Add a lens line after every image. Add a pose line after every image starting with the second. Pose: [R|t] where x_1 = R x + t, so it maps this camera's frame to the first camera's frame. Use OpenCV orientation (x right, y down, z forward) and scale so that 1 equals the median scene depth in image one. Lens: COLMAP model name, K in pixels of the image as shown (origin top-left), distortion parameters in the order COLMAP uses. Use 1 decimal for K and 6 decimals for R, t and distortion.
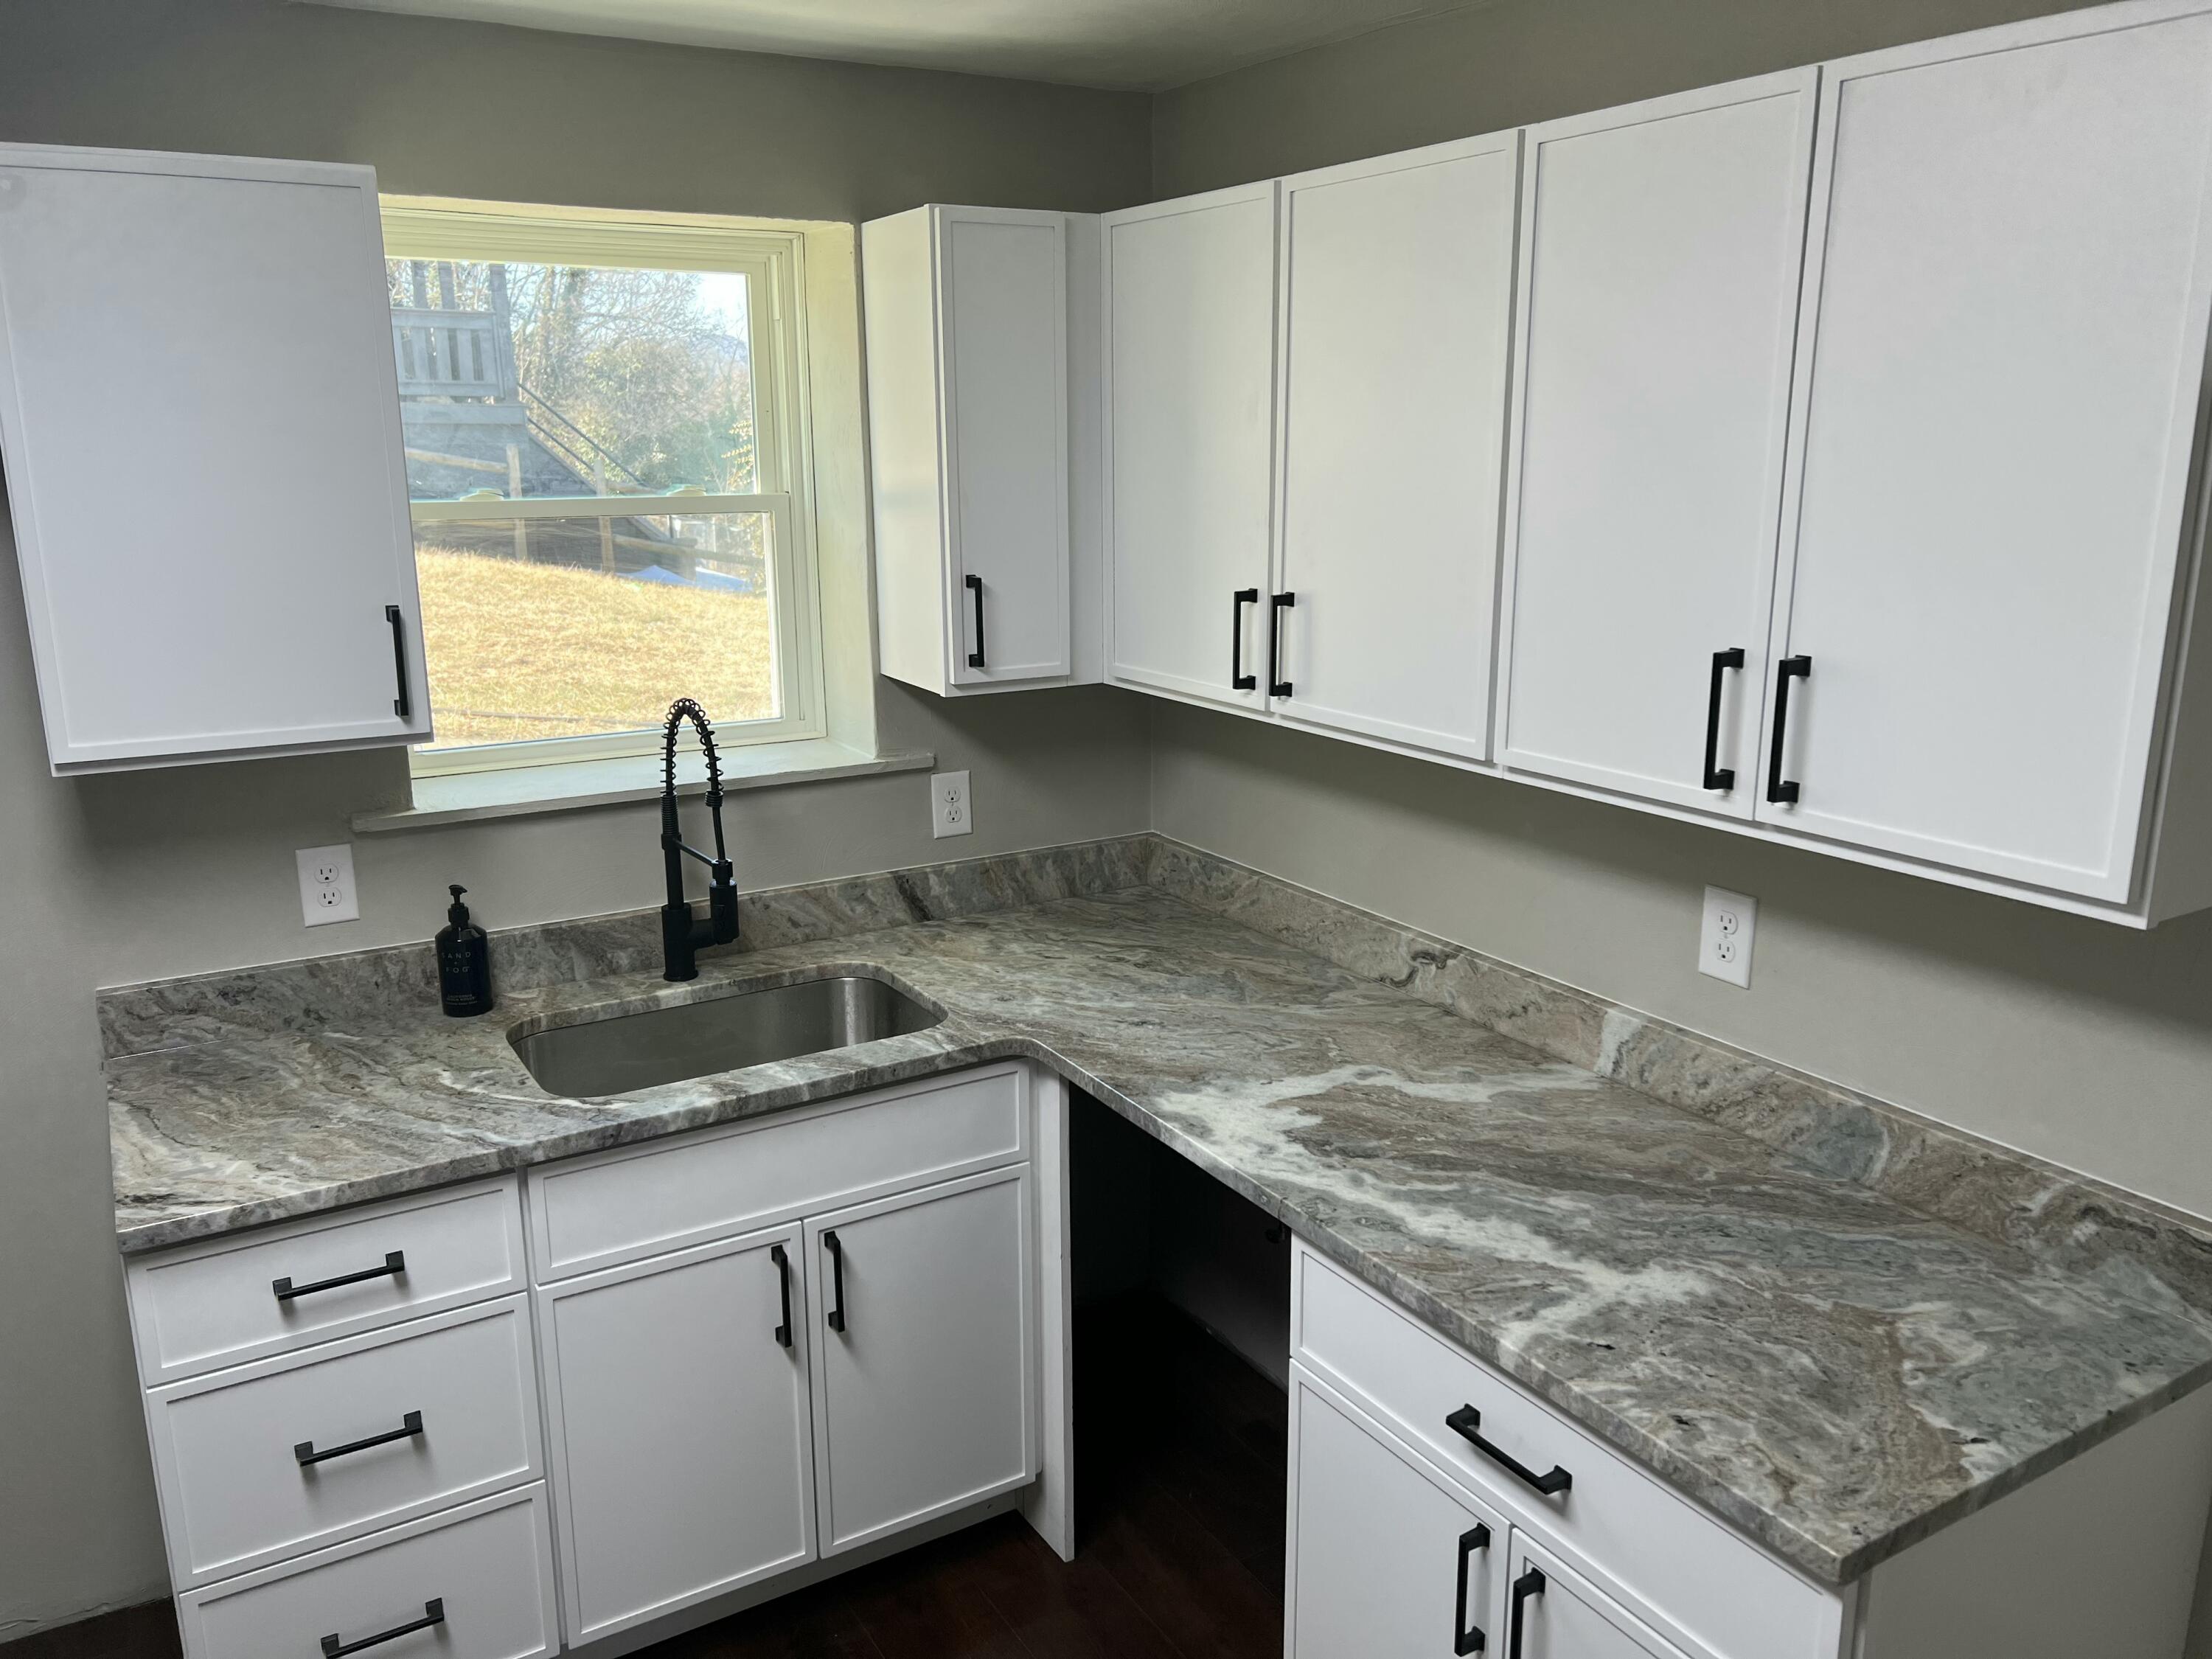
lens RADIAL K [[1646.8, 0, 1113.4], [0, 1646.8, 822.6], [0, 0, 1]] dist [0.049071, -0.078493]
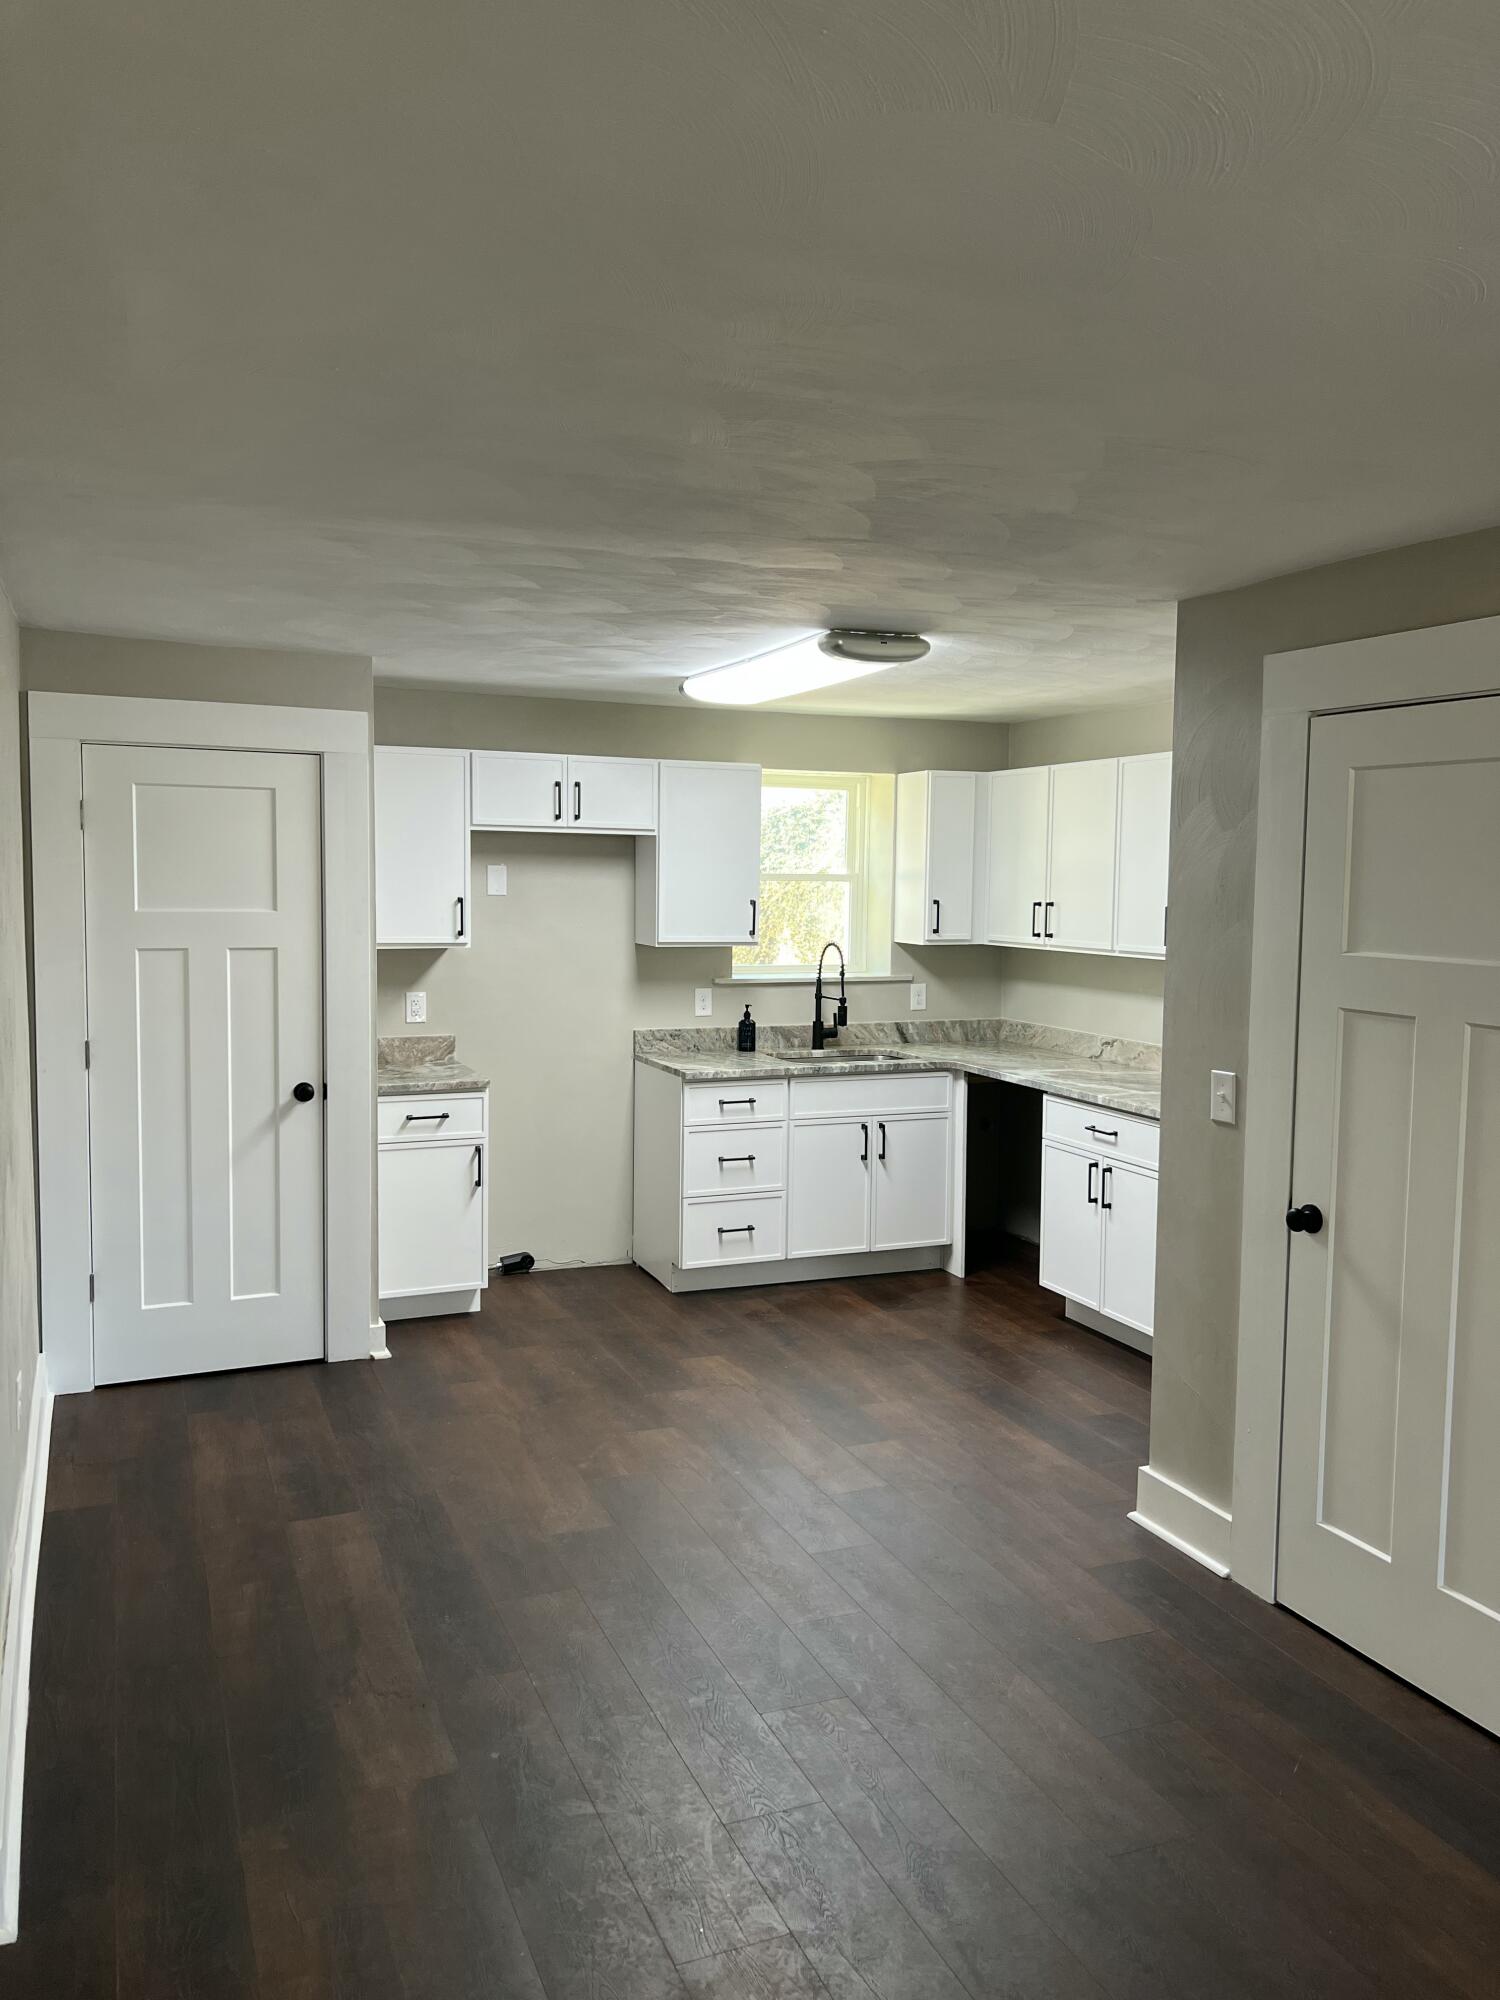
lens RADIAL K [[1497.9, 0, 750.0], [0, 1497.9, 1000.0], [0, 0, 1]] dist [0.139802, -0.101818]
pose [[0.988841, 0.028447, -0.146236, -0.022846], [-0.050428, 0.987568, -0.148882, 0.401837], [0.140183, 0.154595, 0.977982, -1.454225]]
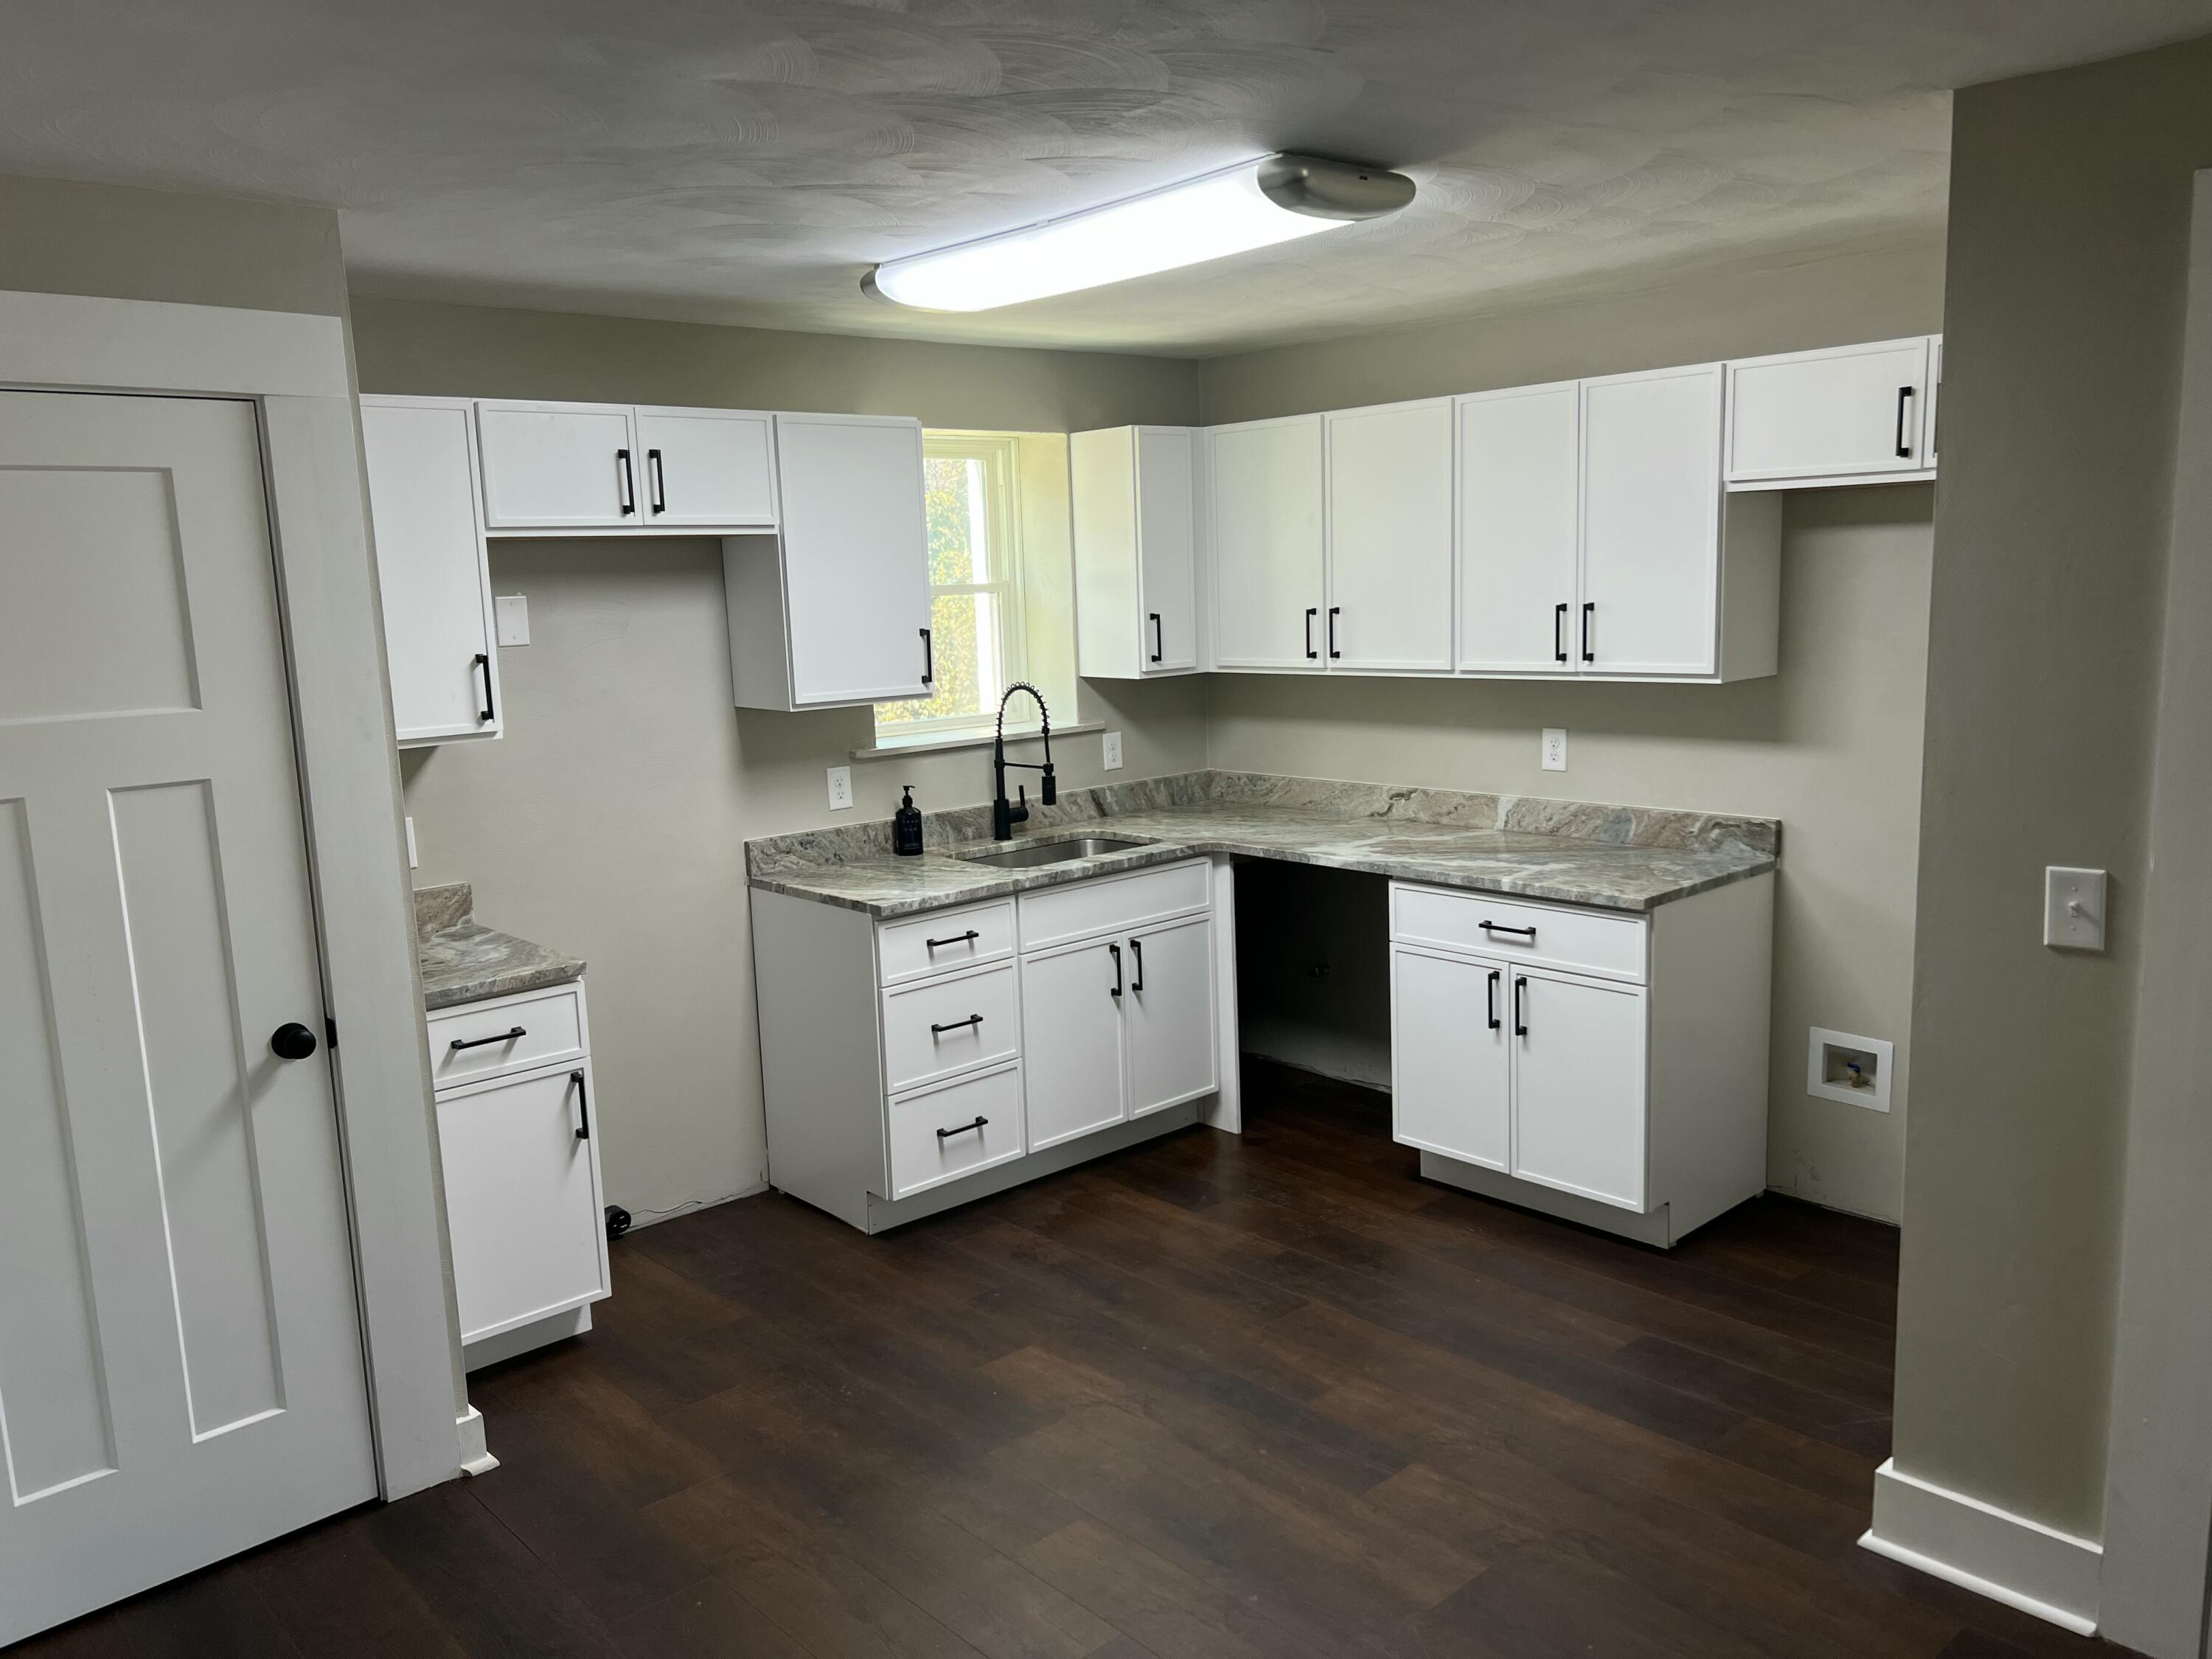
lens RADIAL K [[1643.8, 0, 1103.9], [0, 1643.8, 849.5], [0, 0, 1]] dist [0.041129, -0.004915]
pose [[0.981297, -0.063490, 0.181728, -0.513982], [0.076302, 0.995003, -0.064396, 0.244509], [-0.176731, 0.077058, 0.981238, -0.851258]]
